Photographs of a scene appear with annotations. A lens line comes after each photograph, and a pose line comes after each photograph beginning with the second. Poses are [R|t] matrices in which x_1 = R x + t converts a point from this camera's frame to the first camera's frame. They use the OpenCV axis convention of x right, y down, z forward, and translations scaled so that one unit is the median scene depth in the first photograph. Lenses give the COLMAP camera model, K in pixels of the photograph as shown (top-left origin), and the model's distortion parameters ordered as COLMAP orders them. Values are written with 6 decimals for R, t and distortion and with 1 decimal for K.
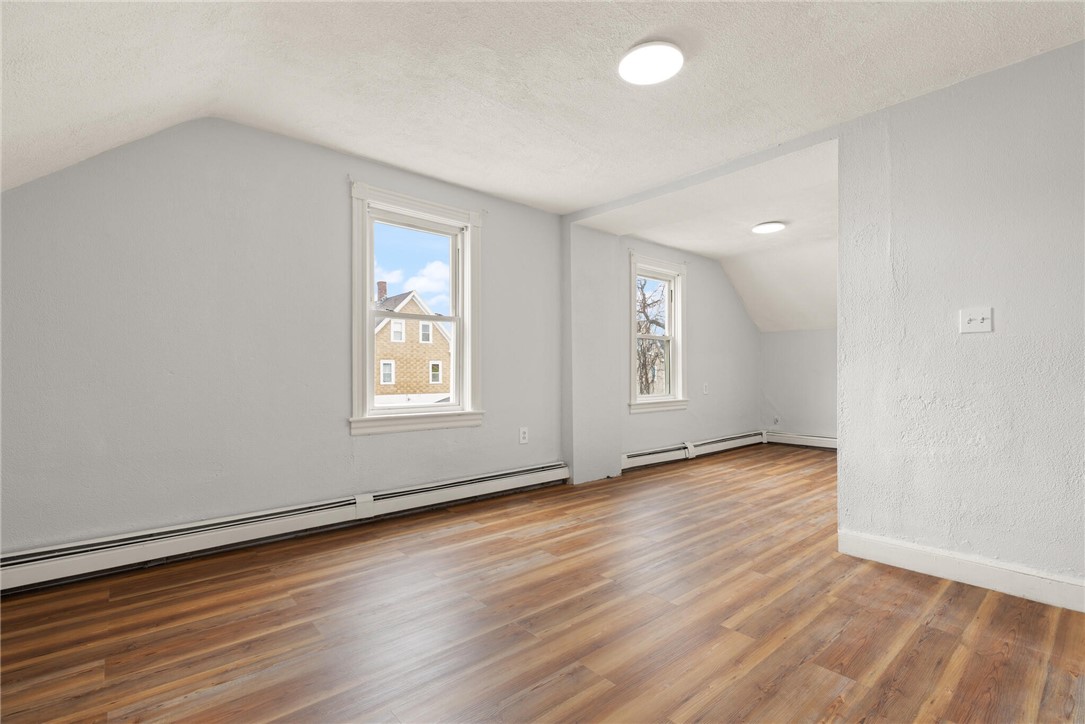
lens RADIAL K [[496.5, 0, 548.6], [0, 496.5, 372.9], [0, 0, 1]] dist [0.002419, -0.000380]
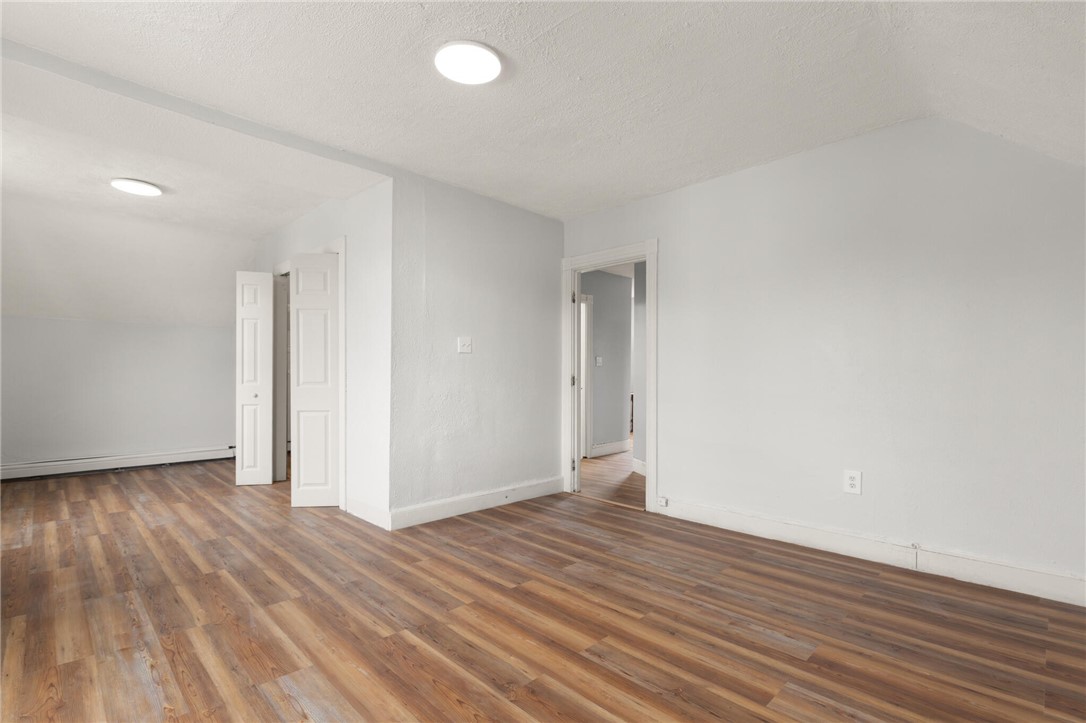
lens RADIAL K [[496.9, 0, 552.2], [0, 496.9, 375.7], [0, 0, 1]] dist [0.002419, -0.000380]
pose [[-0.071968, 0.005788, 0.997390, -0.672362], [-0.005957, 0.999963, -0.006233, -0.000793], [-0.997389, -0.006390, -0.071931, 0.768390]]
